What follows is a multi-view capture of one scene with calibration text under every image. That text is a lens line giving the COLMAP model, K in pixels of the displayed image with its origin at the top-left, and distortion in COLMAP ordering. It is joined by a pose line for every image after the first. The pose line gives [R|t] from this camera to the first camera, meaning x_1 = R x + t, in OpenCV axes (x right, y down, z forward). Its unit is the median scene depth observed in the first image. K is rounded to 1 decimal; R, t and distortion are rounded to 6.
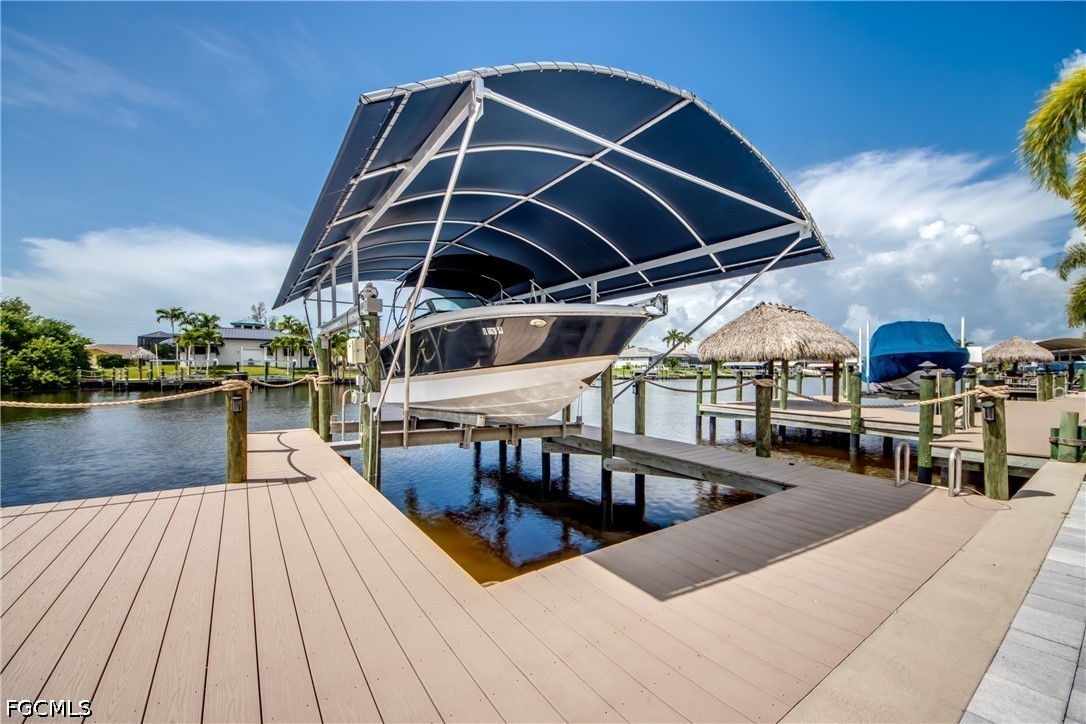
lens RADIAL K [[411.5, 0, 568.1], [0, 411.5, 367.7], [0, 0, 1]] dist [-0.036365, -0.000496]
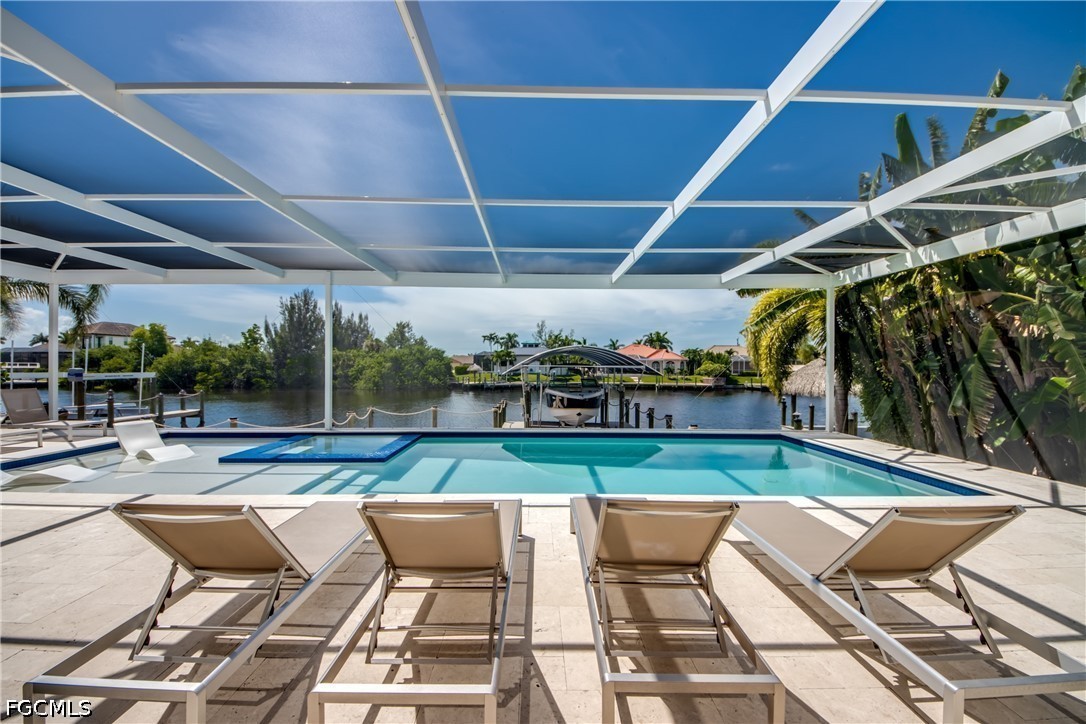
lens RADIAL K [[413.5, 0, 540.9], [0, 413.5, 363.8], [0, 0, 1]] dist [0.016027, -0.014135]
pose [[0.784308, -0.004576, -0.620355, 0.209975], [-0.000194, 0.999971, -0.007620, -0.038159], [0.620371, 0.006097, 0.784285, -0.191659]]
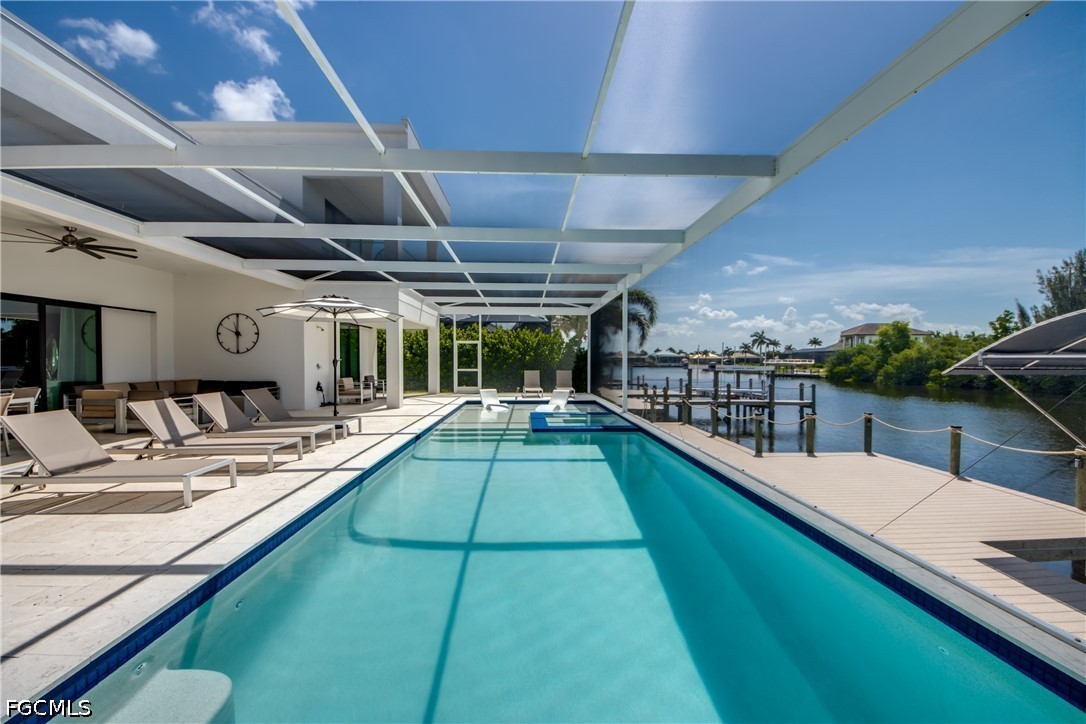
lens RADIAL K [[413.5, 0, 540.9], [0, 413.5, 363.8], [0, 0, 1]] dist [0.016027, -0.014135]
pose [[-0.599672, 0.000861, -0.800246, 0.222296], [-0.006046, 0.999966, 0.005606, -0.036348], [0.800223, 0.008200, -0.599646, 0.021838]]
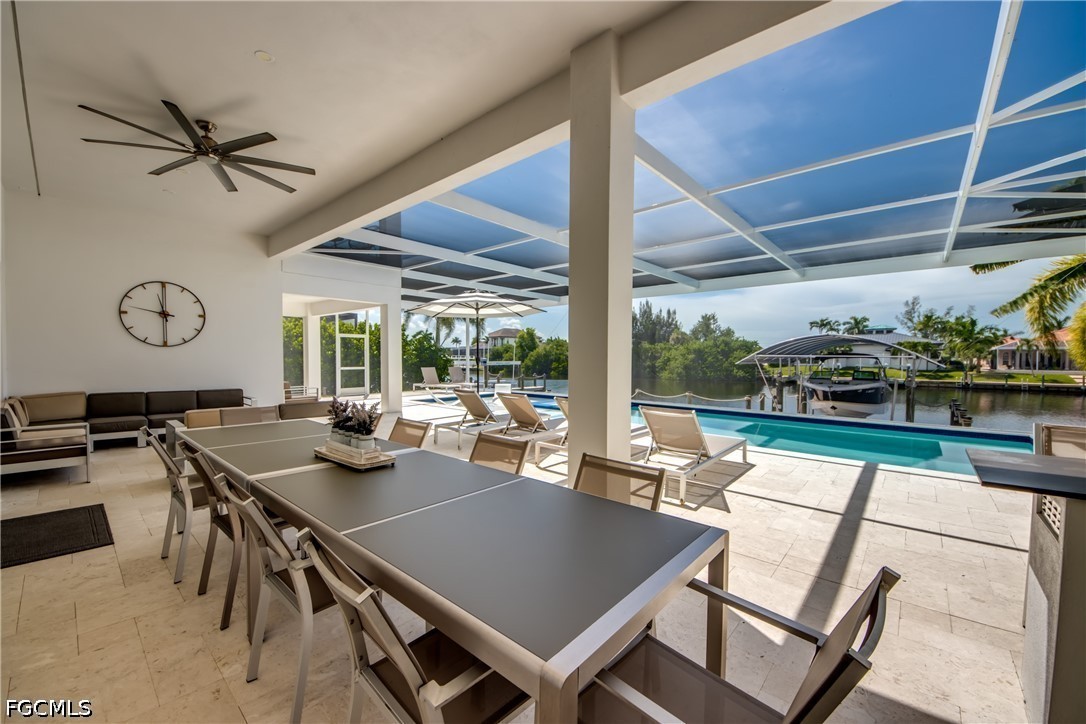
lens RADIAL K [[416.0, 0, 537.4], [0, 416.0, 358.7], [0, 0, 1]] dist [0.057889, -0.031225]
pose [[0.159685, 0.000366, -0.987168, 0.316011], [-0.002560, 0.999997, -0.000043, -0.036034], [0.987165, 0.002534, 0.159685, -0.179610]]
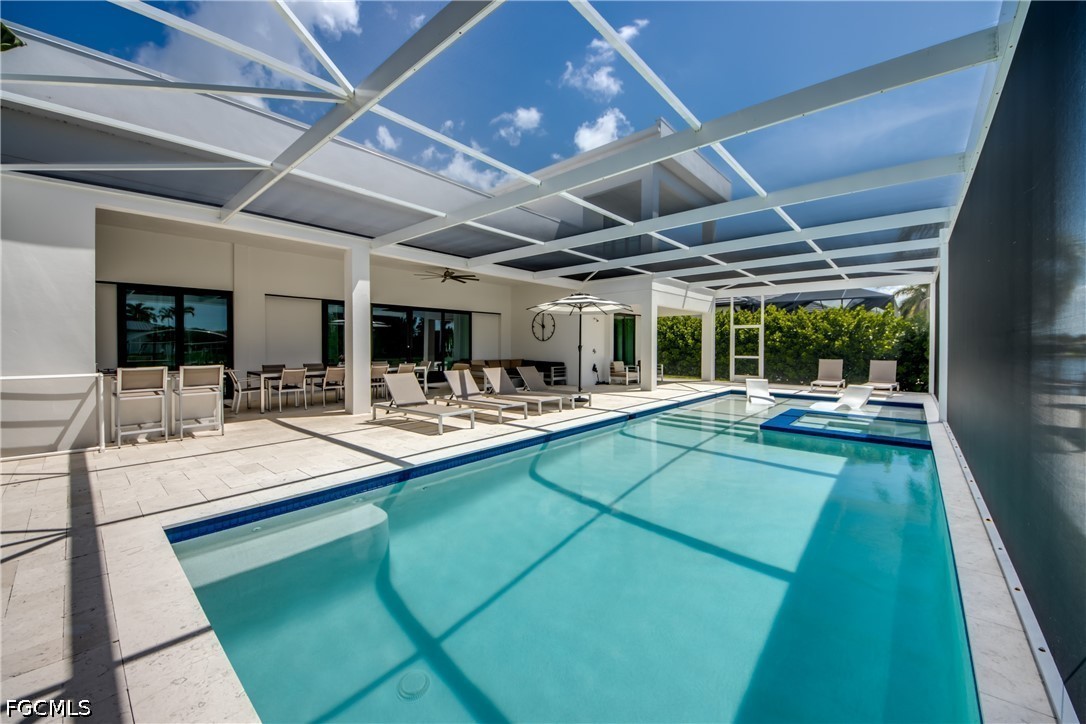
lens RADIAL K [[416.4, 0, 541.6], [0, 416.4, 348.9], [0, 0, 1]] dist [0.028312, -0.000099]
pose [[-0.988506, -0.007399, -0.151001, 0.180453], [-0.008802, 0.999924, 0.008624, -0.036547], [0.150925, 0.009854, -0.988496, 0.062908]]
